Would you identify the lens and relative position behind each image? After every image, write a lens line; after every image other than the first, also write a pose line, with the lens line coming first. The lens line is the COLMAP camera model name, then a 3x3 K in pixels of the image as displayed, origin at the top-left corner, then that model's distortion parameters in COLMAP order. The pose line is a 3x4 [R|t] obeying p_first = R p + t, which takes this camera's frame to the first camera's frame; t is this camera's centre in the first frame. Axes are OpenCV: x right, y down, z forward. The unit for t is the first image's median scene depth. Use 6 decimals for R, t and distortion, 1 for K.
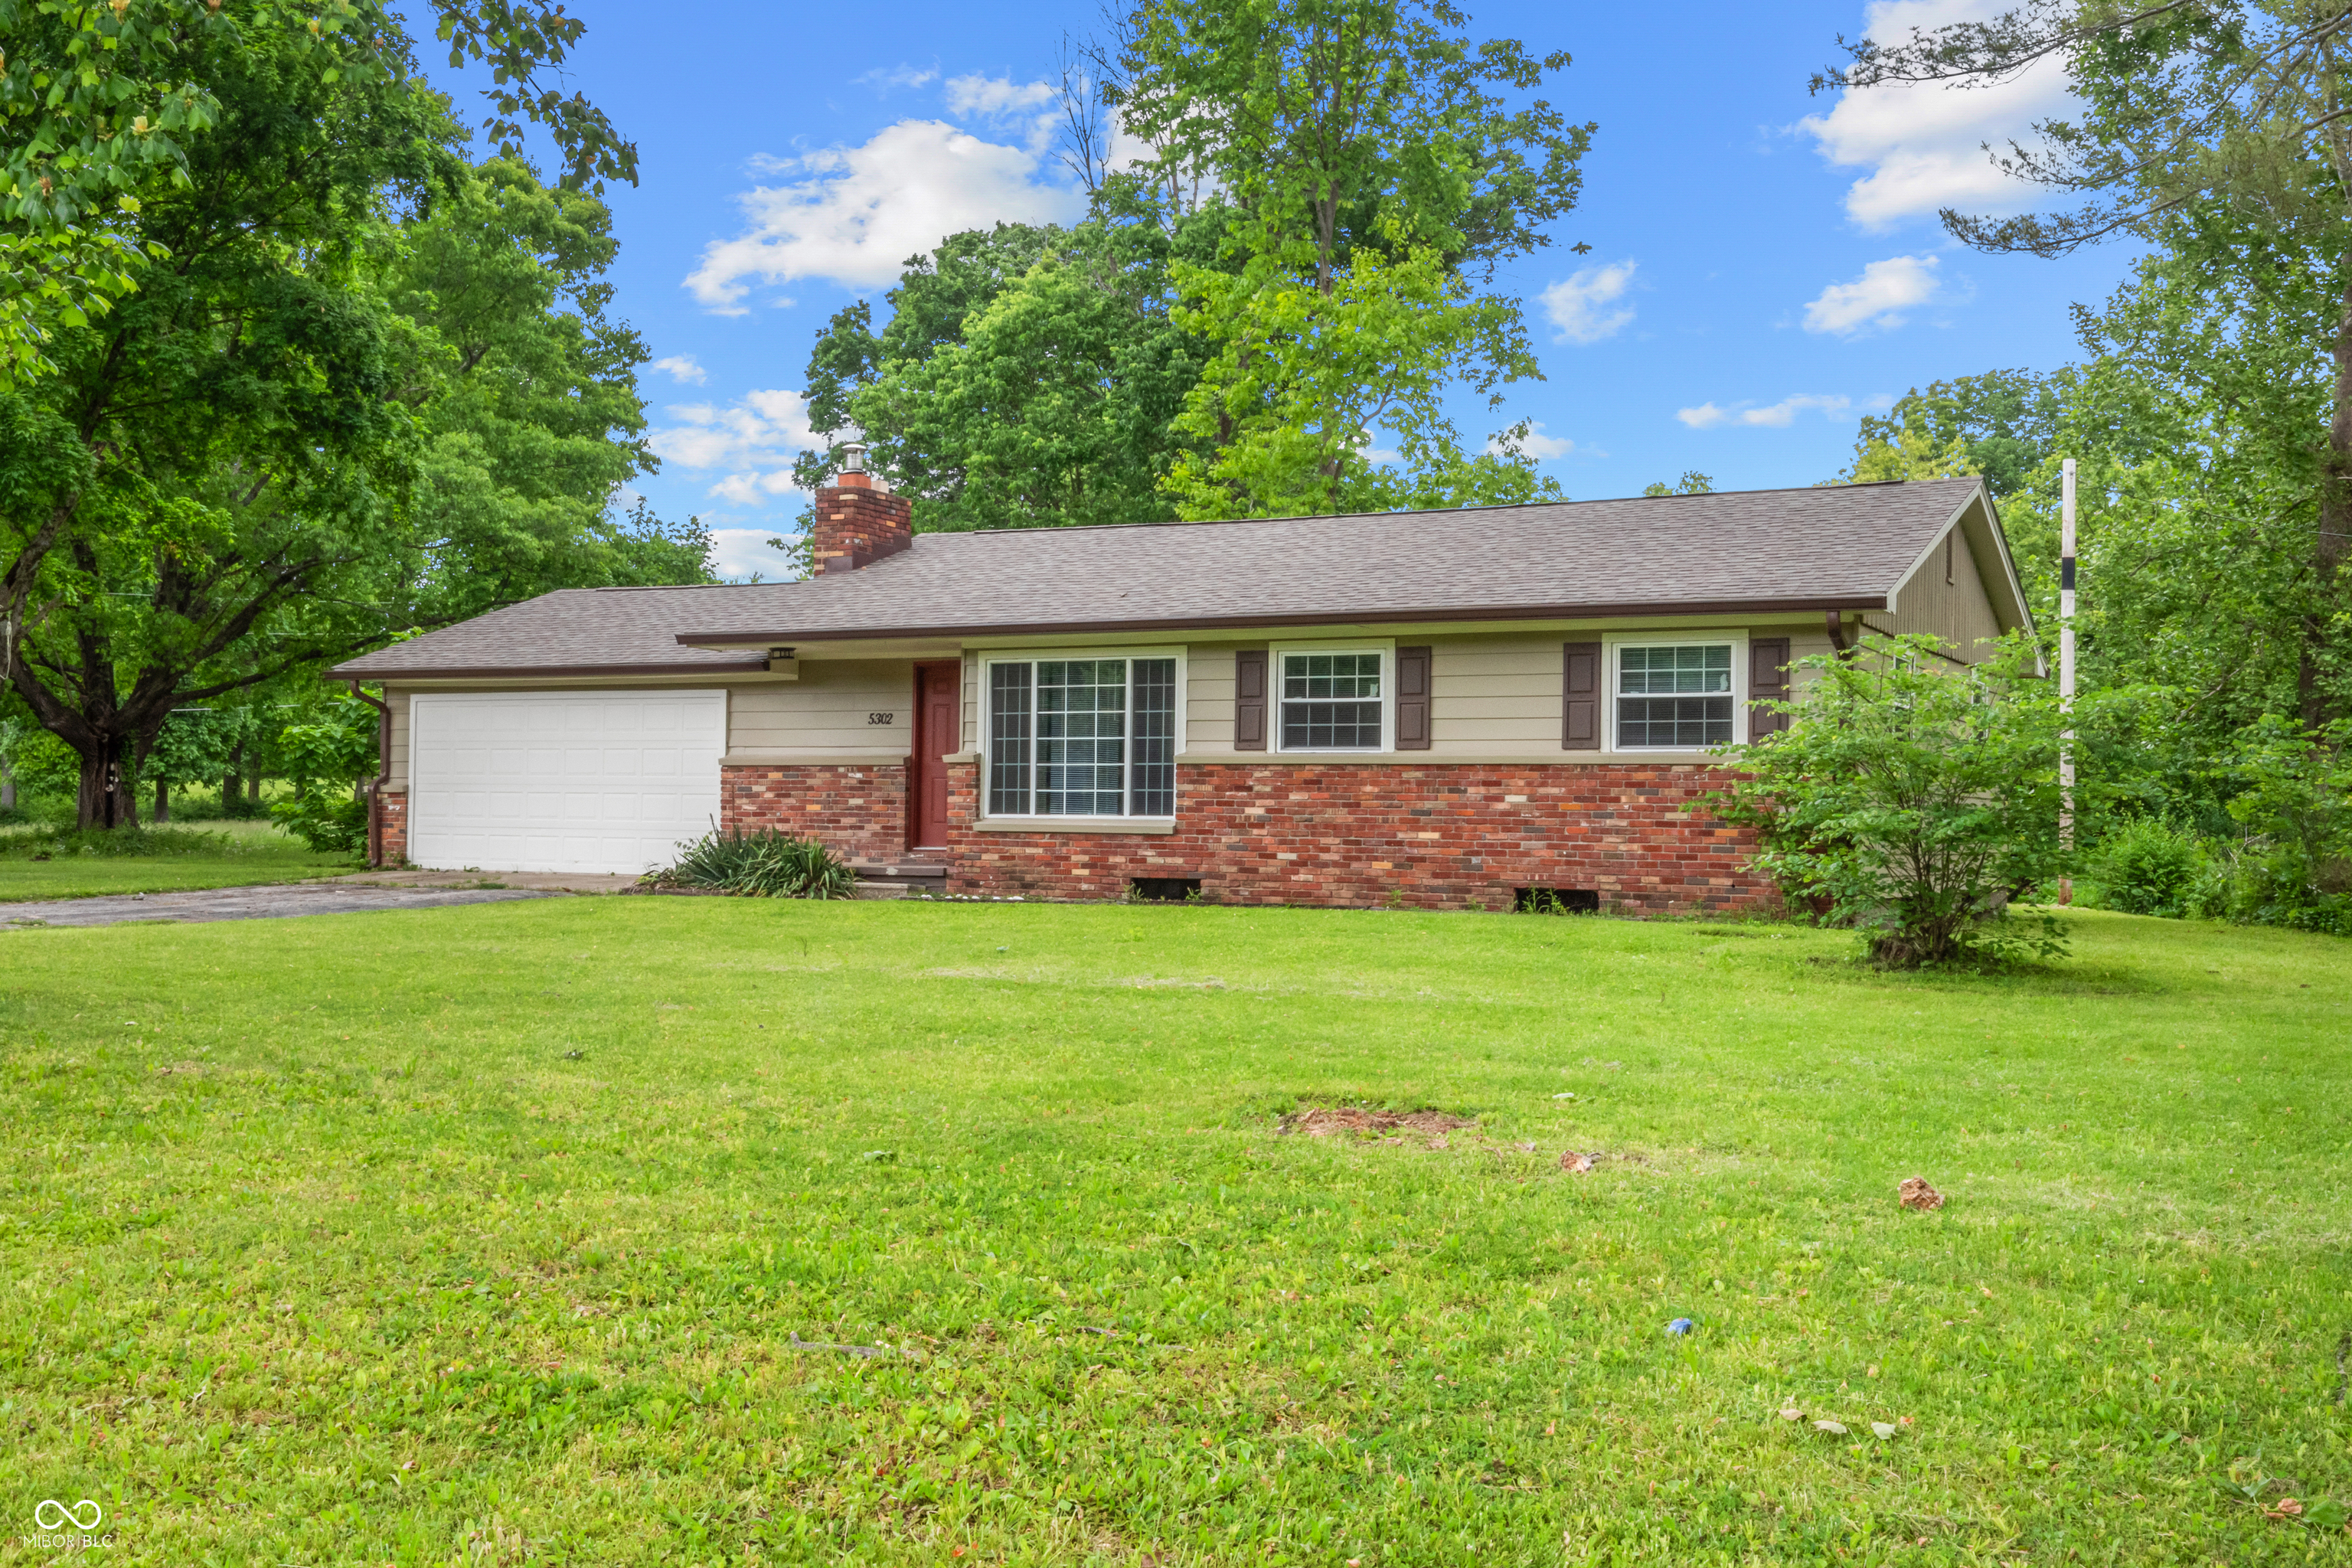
lens RADIAL K [[2388.3, 0, 1176.0], [0, 2388.3, 784.0], [0, 0, 1]] dist [0.043298, -0.003251]
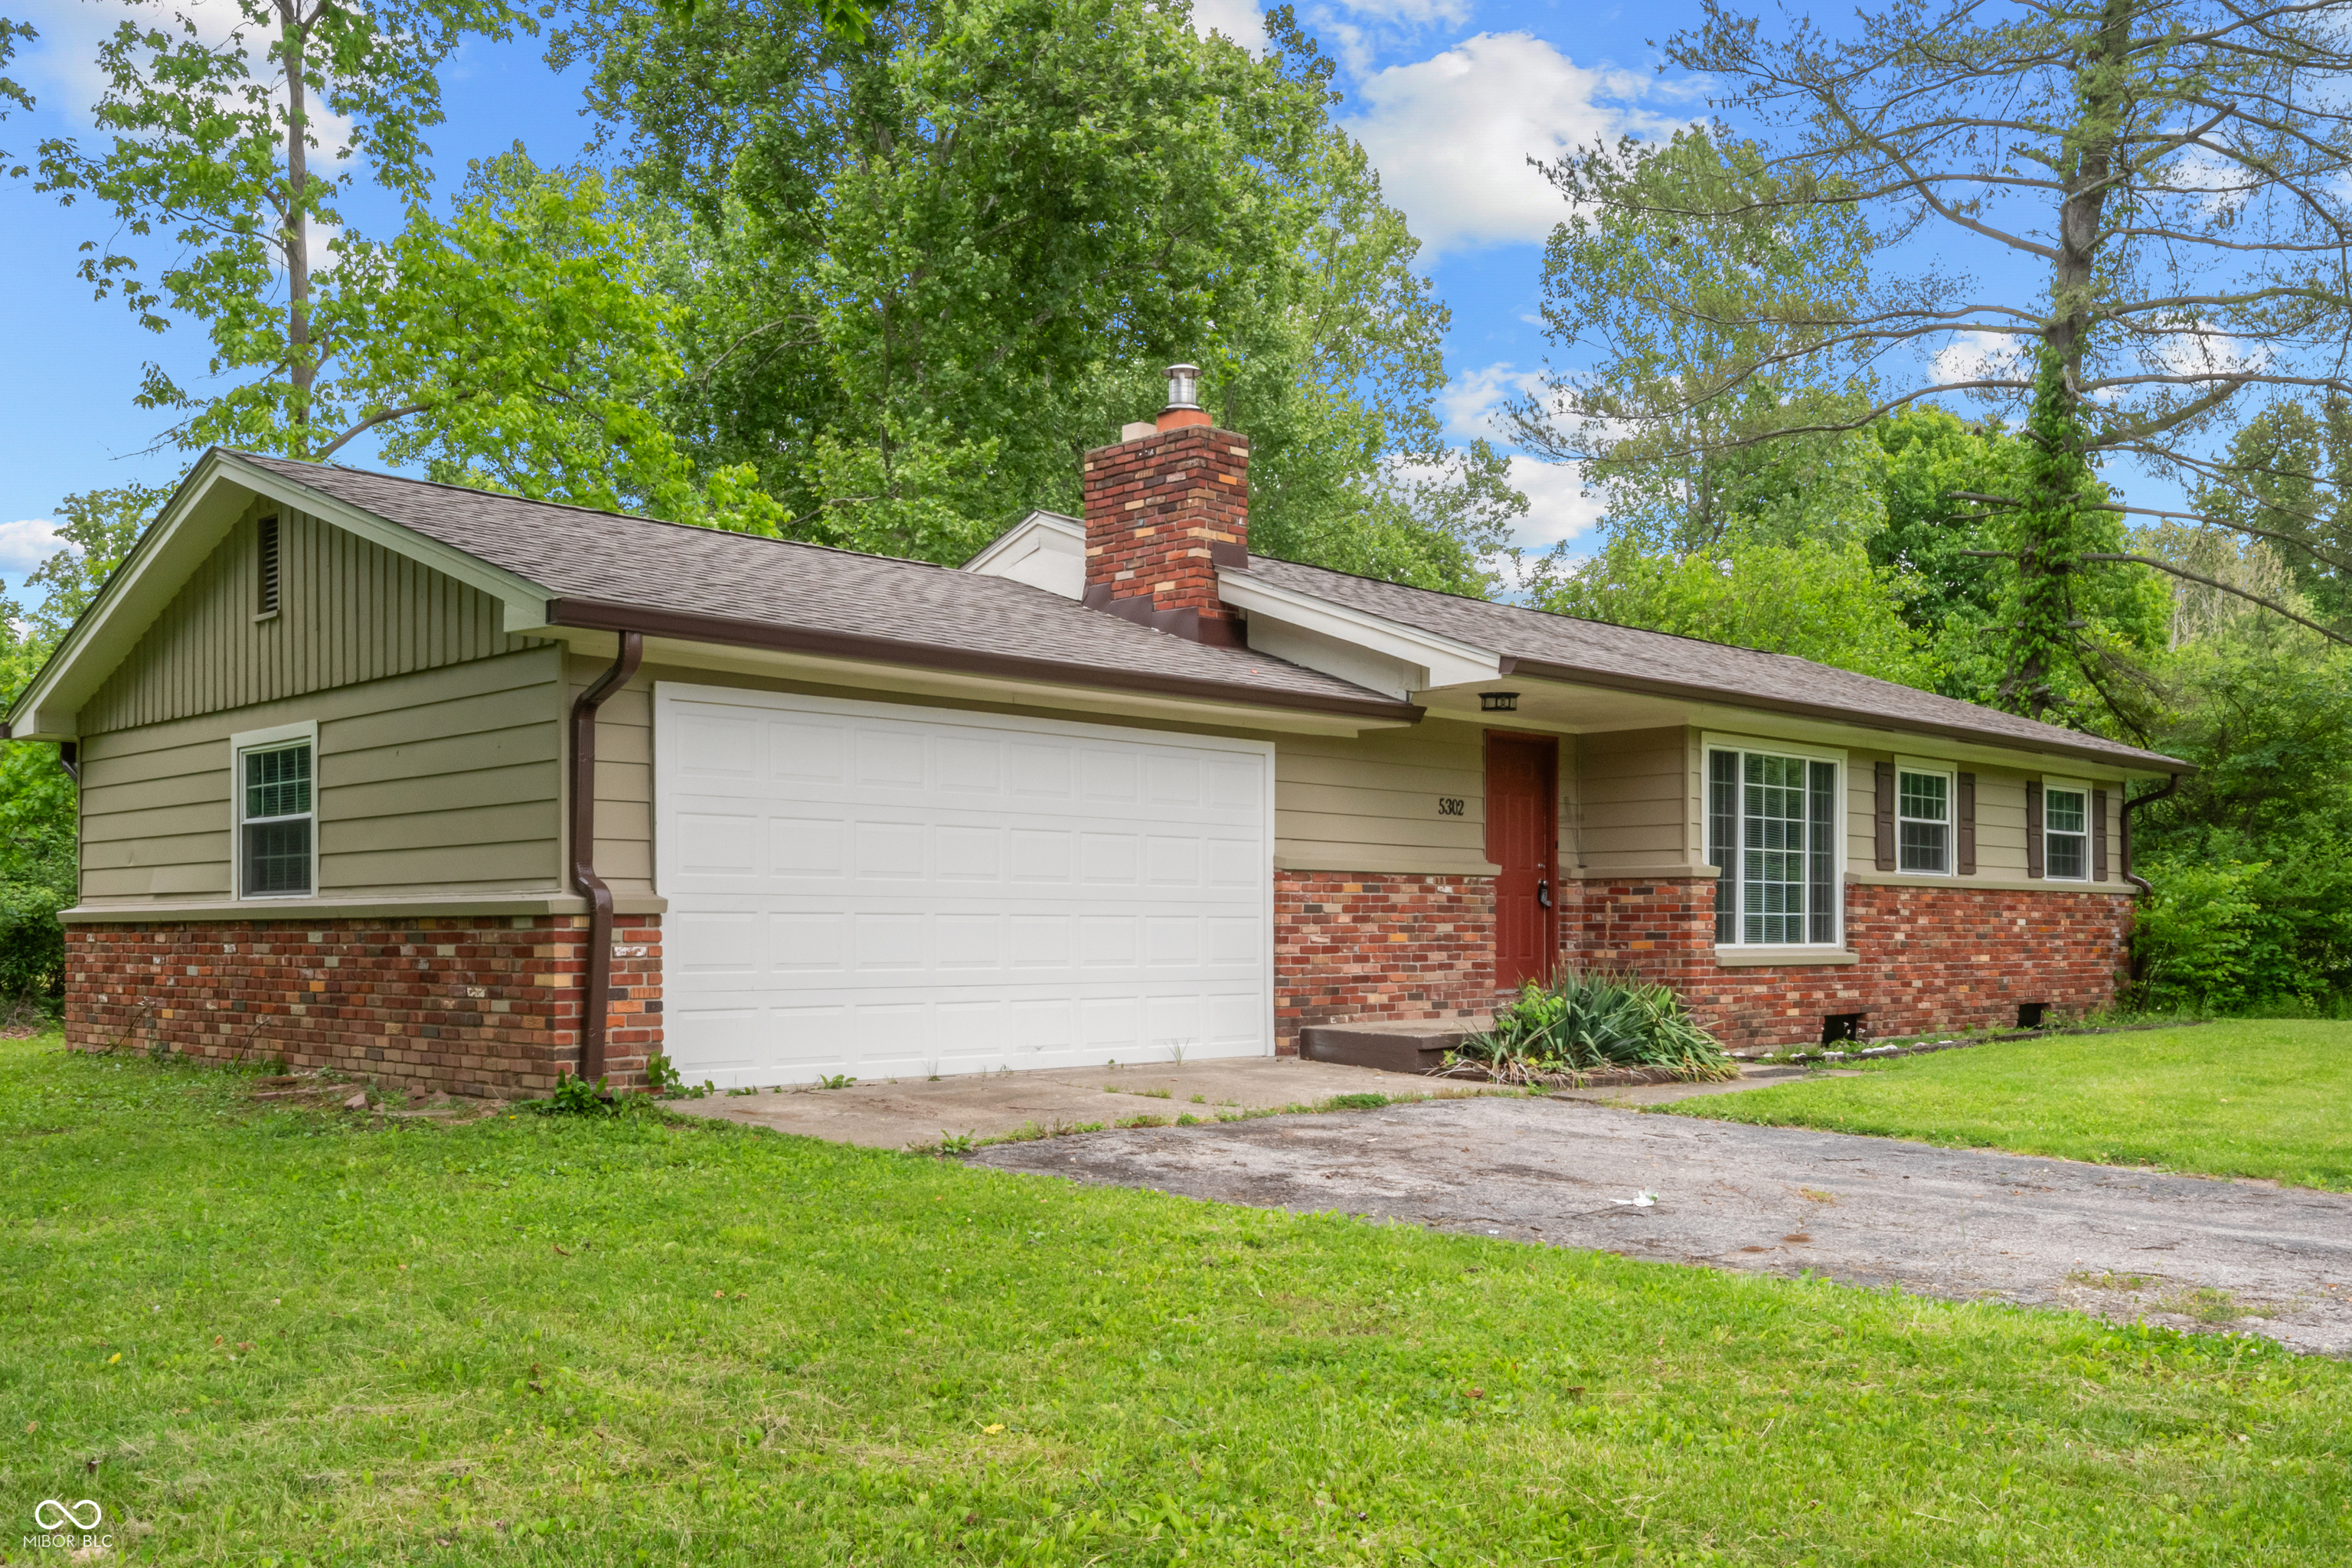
lens RADIAL K [[2043.5, 0, 1151.7], [0, 2043.5, 879.4], [0, 0, 1]] dist [0.003801, 0.002905]
pose [[0.306553, 0.011131, 0.951789, -0.816957], [-0.012738, 0.999890, -0.007591, -0.001093], [-0.951768, -0.009796, 0.306661, 1.037480]]
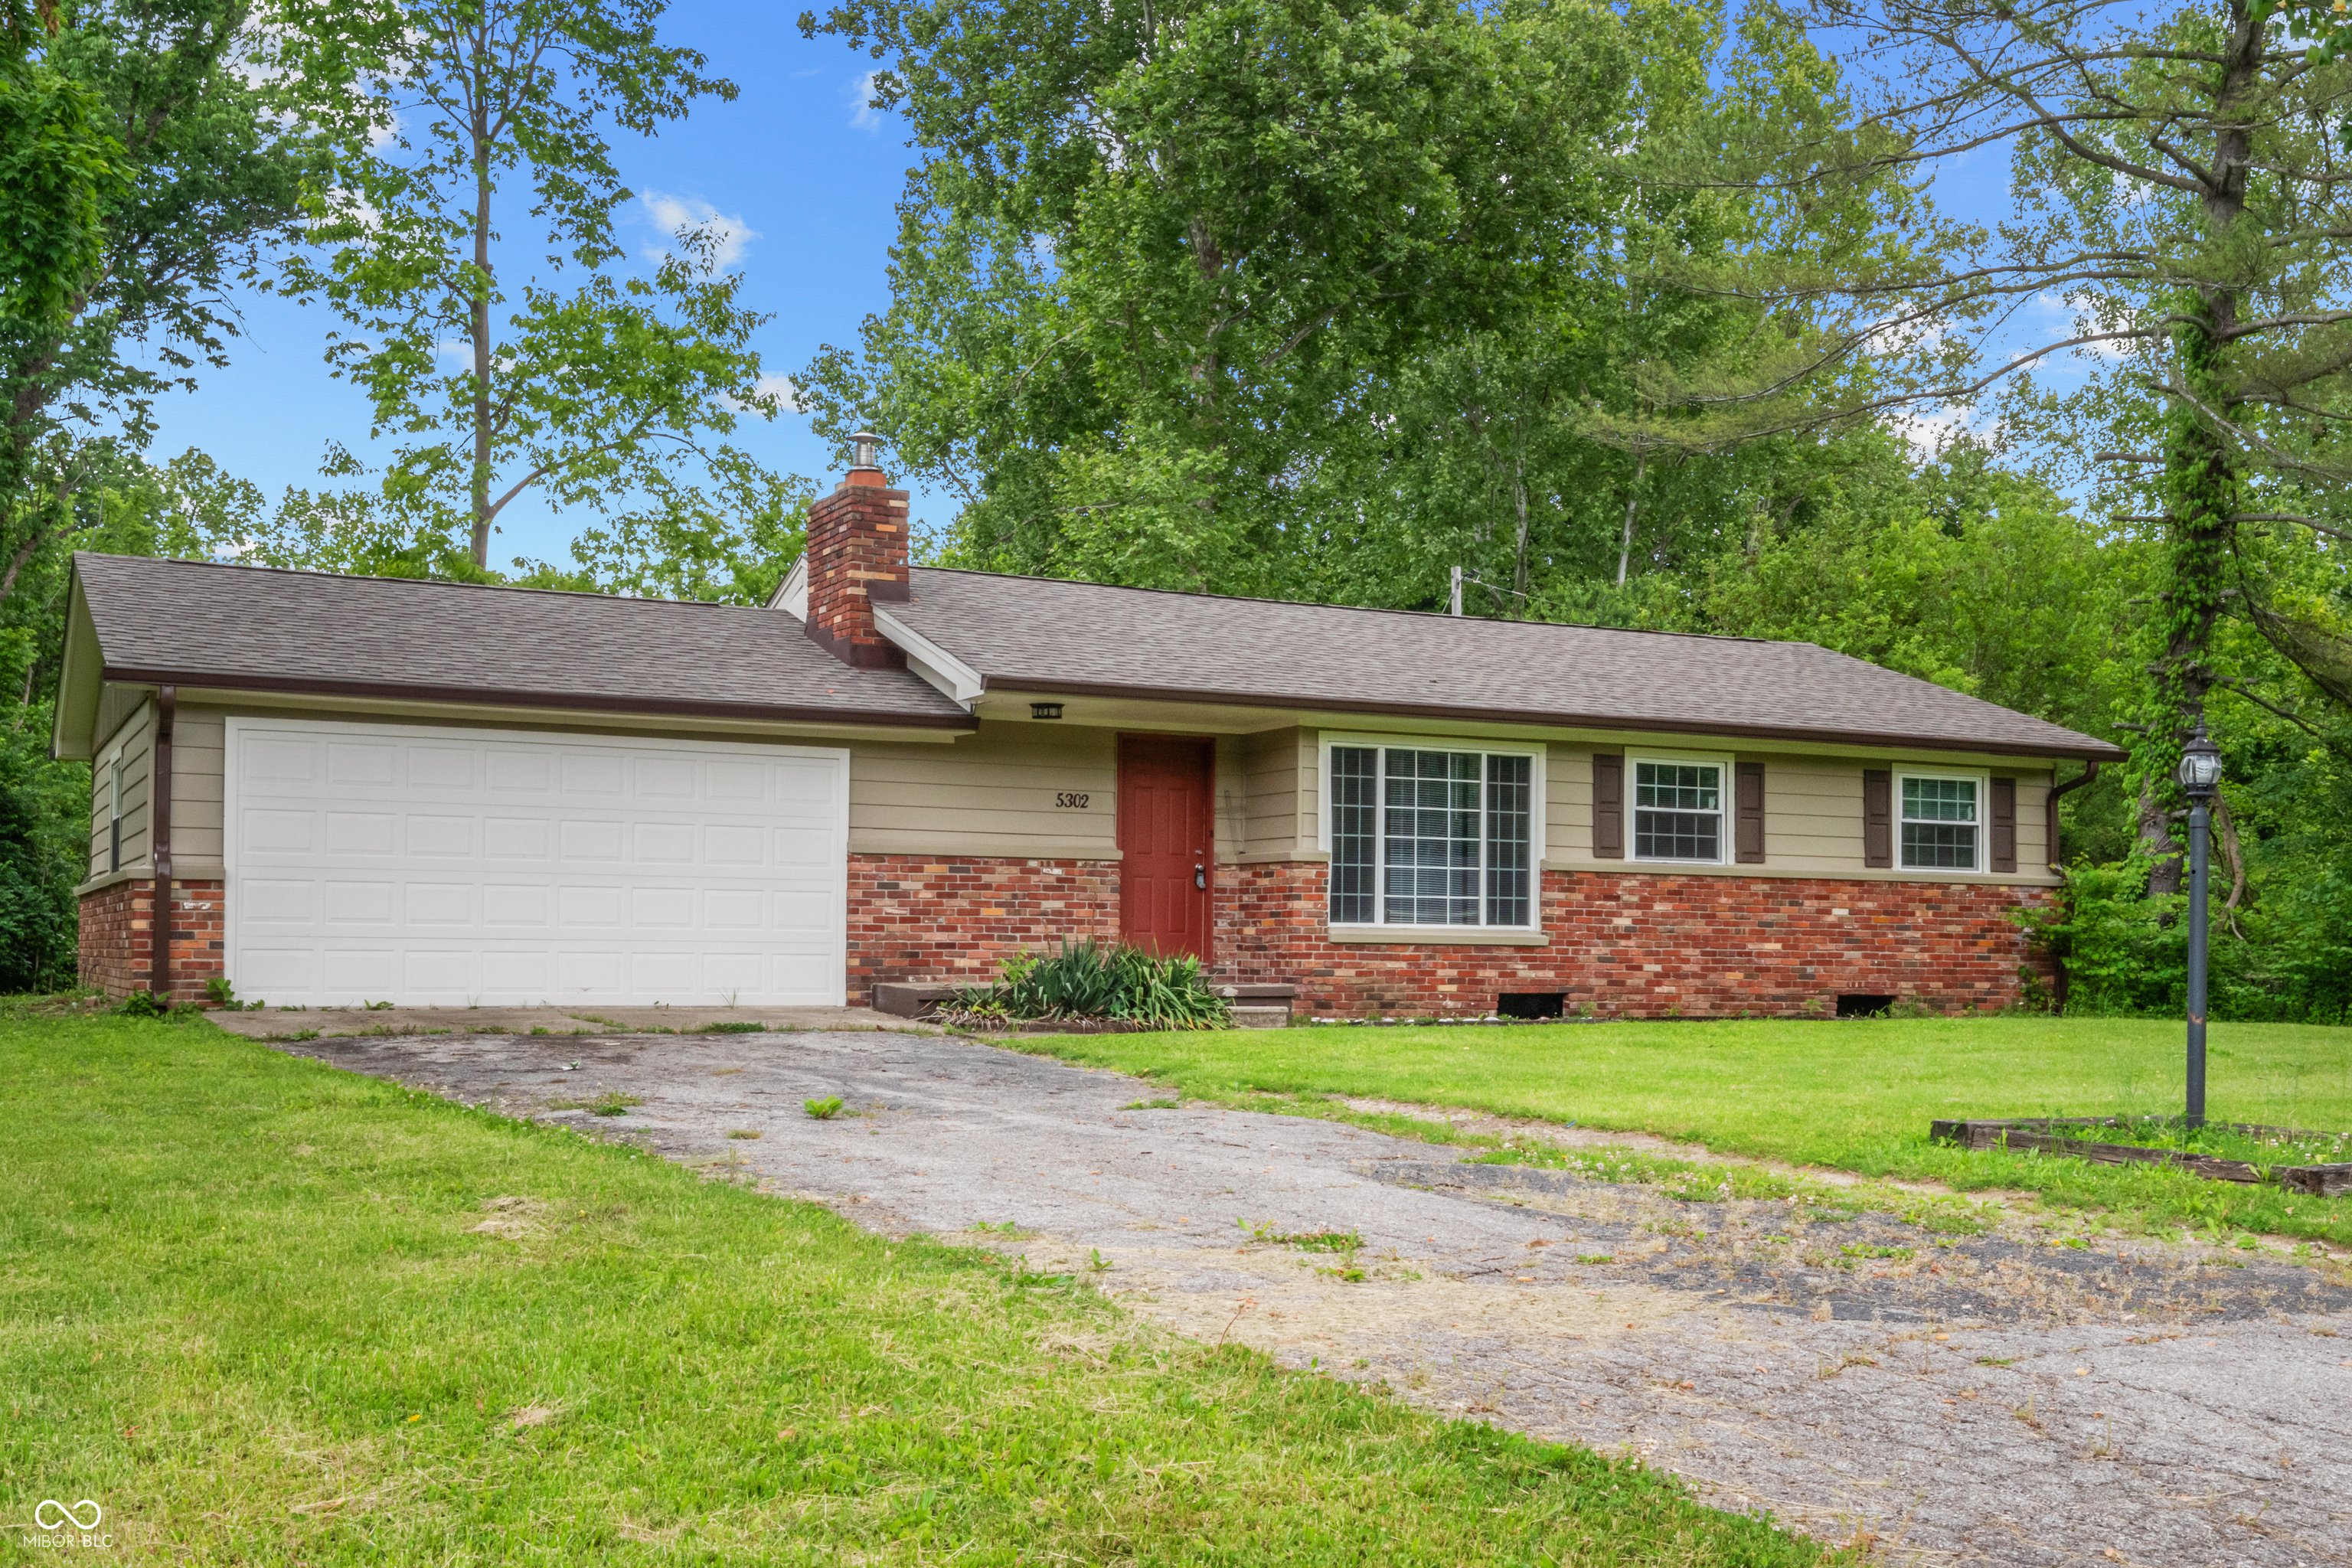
lens RADIAL K [[2388.3, 0, 1176.0], [0, 2388.3, 784.0], [0, 0, 1]] dist [0.043298, -0.003251]
pose [[0.579559, 0.050358, 0.813373, -0.863642], [-0.016943, 0.998618, -0.049754, 0.007073], [-0.814754, 0.015055, 0.579611, 0.588507]]
